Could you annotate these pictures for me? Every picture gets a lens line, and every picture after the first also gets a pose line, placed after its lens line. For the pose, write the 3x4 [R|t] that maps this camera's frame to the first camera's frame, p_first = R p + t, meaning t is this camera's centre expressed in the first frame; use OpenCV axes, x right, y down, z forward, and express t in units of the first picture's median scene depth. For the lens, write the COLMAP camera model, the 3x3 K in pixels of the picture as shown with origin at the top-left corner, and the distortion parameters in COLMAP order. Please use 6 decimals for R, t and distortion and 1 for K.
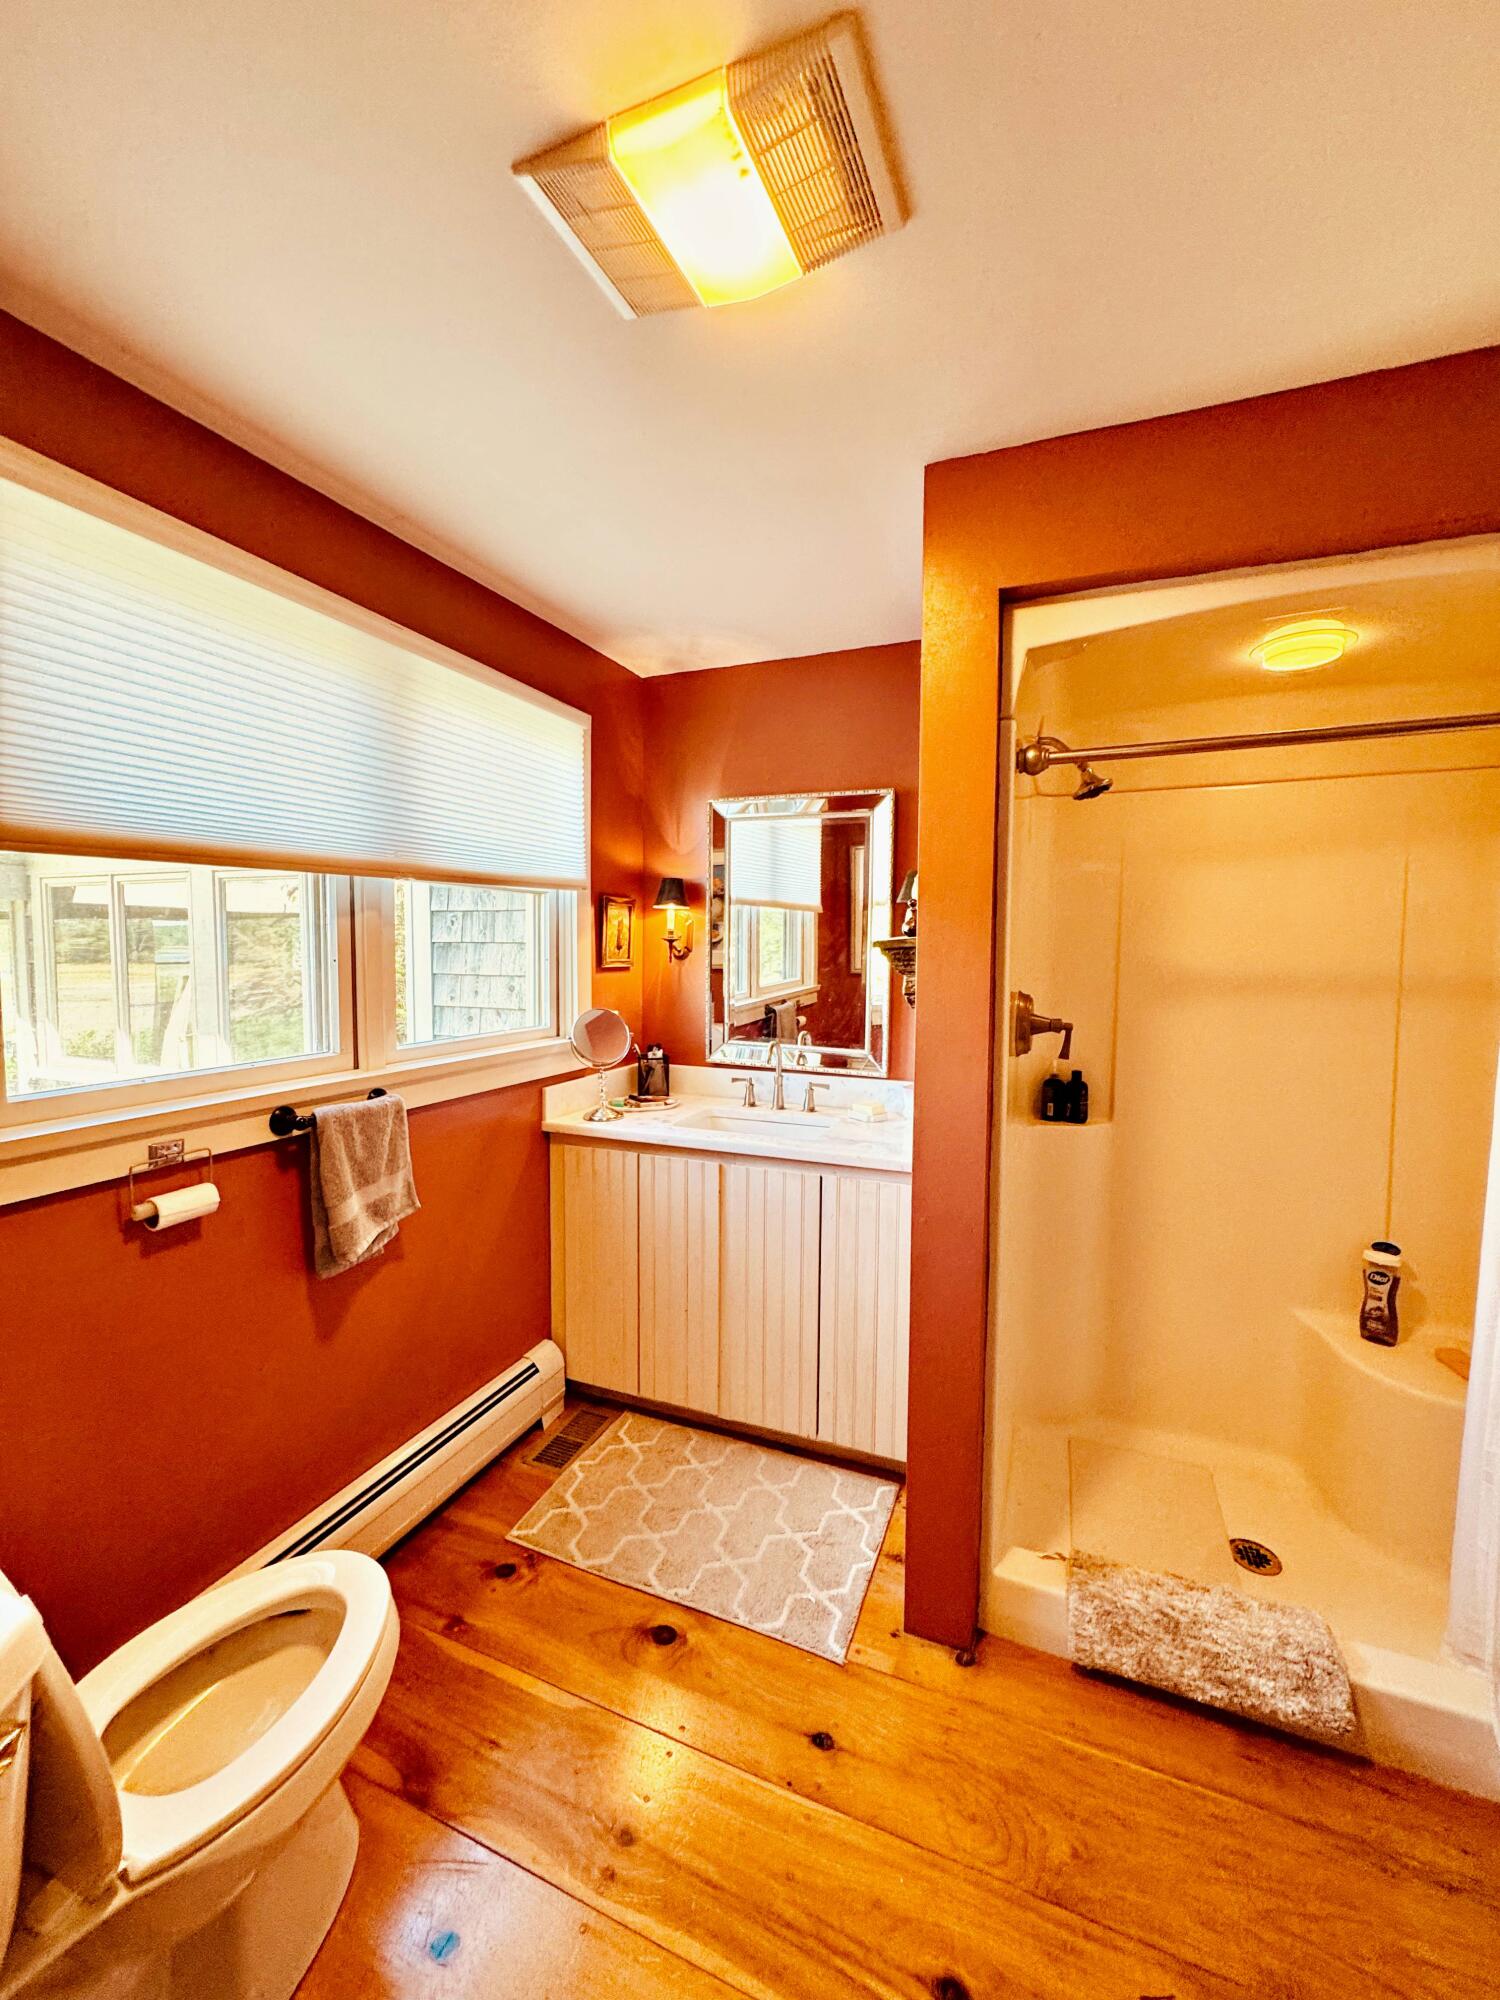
lens RADIAL K [[794.2, 0, 754.6], [0, 794.2, 997.7], [0, 0, 1]] dist [-0.002579, 0.000126]
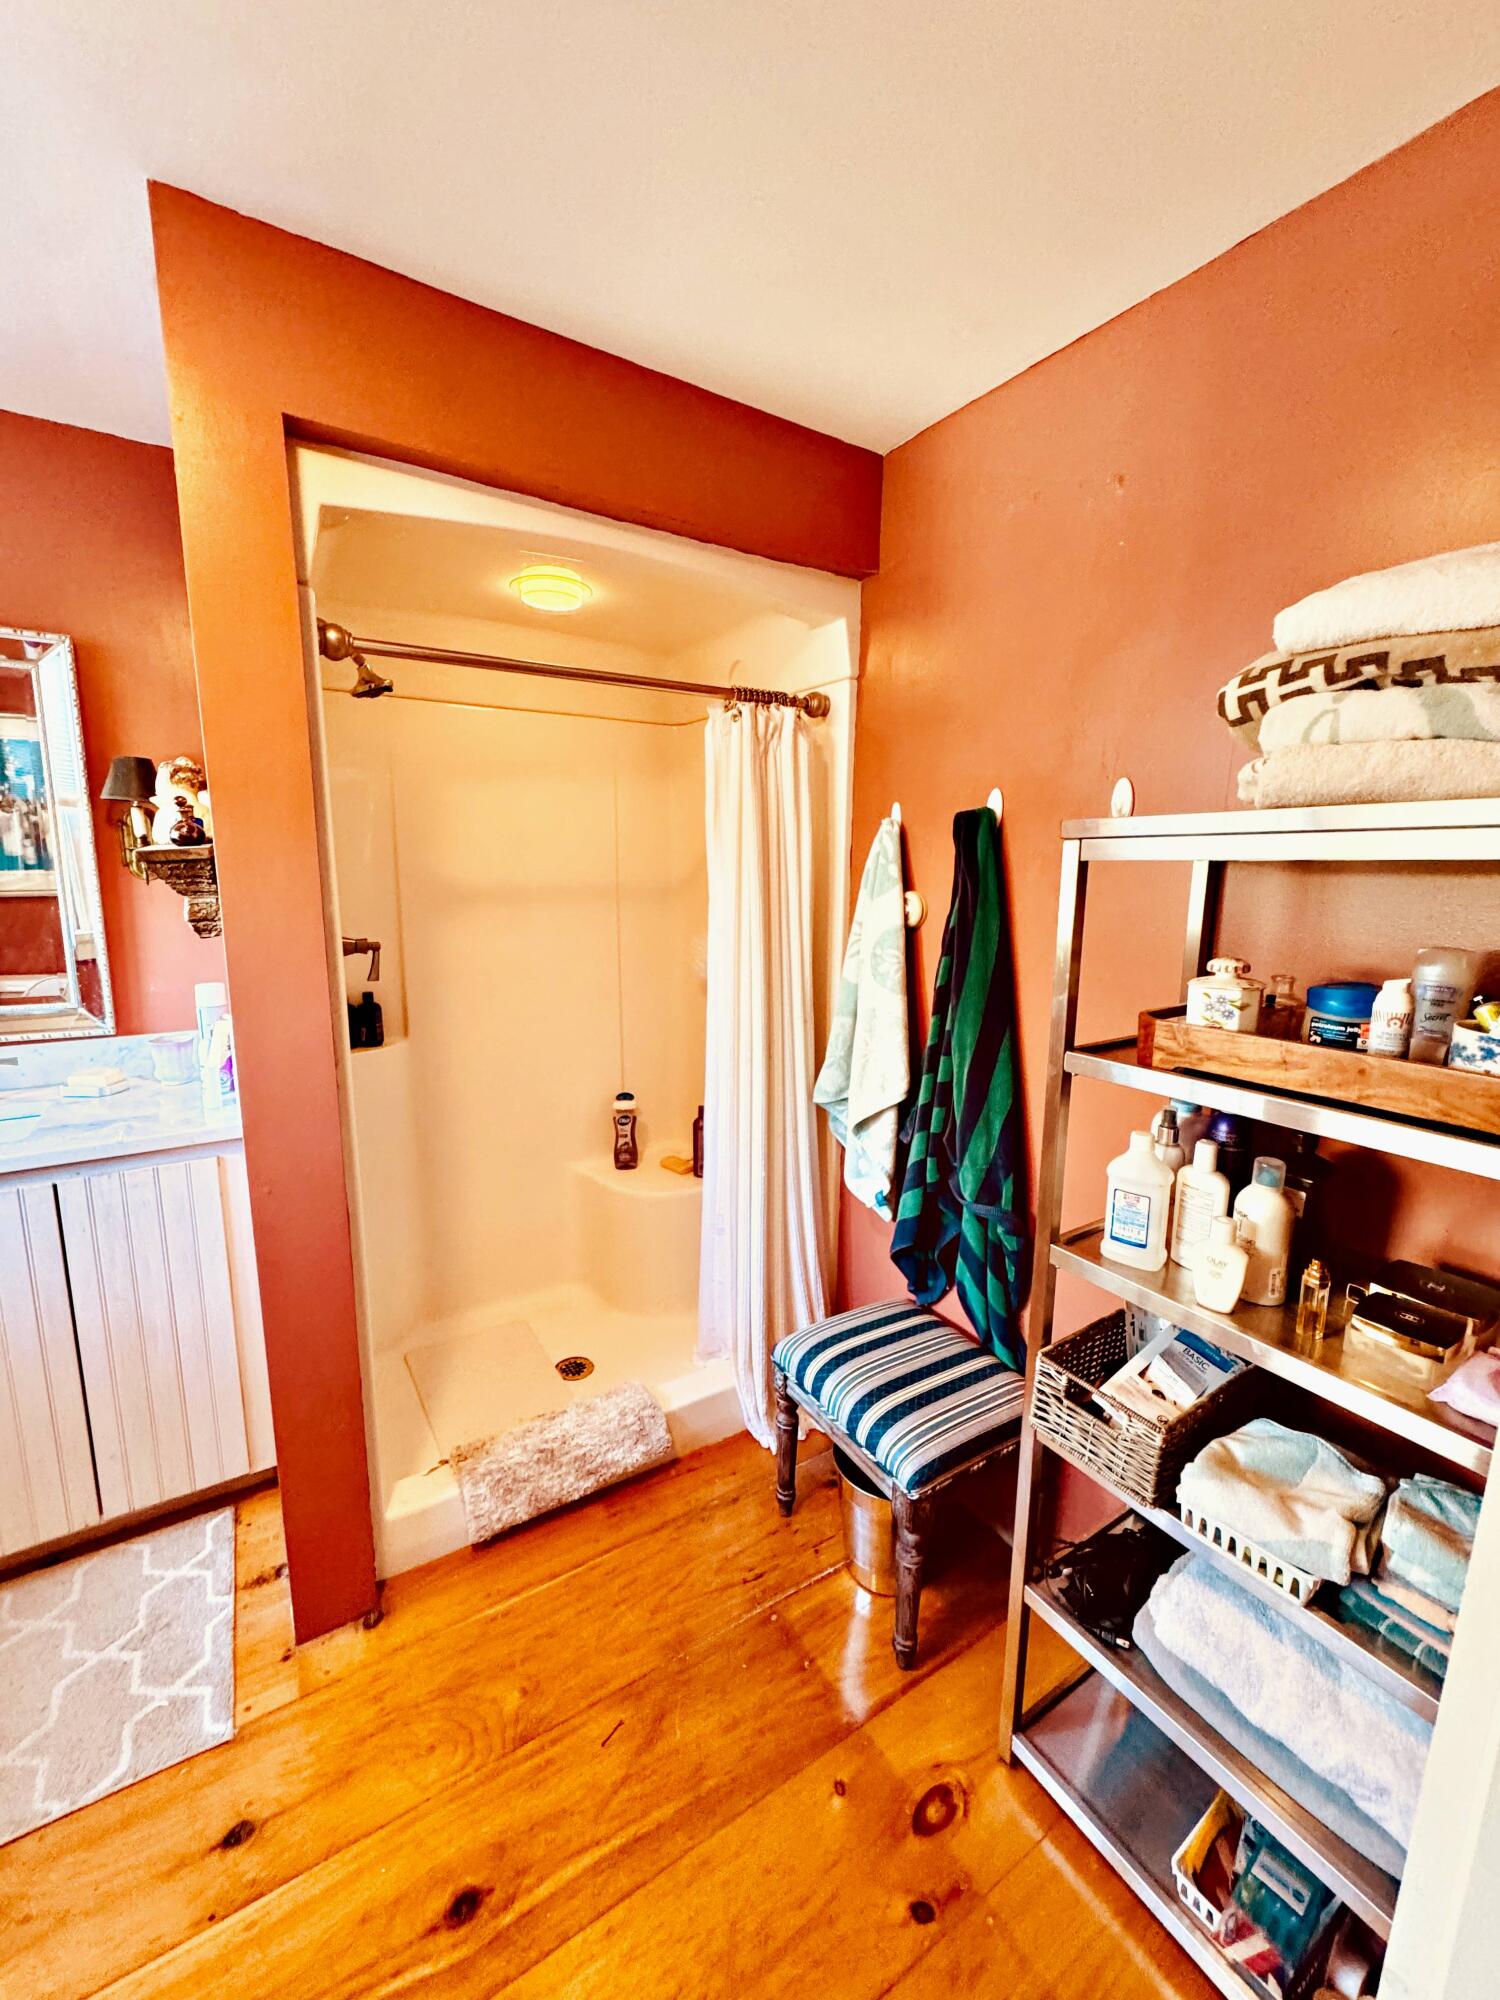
lens RADIAL K [[794.2, 0, 747.3], [0, 794.2, 997.7], [0, 0, 1]] dist [-0.002579, 0.000126]
pose [[0.579954, -0.133418, 0.803650, -0.130412], [0.047916, 0.990377, 0.129839, -0.004273], [-0.813239, -0.036793, 0.580766, 0.106230]]
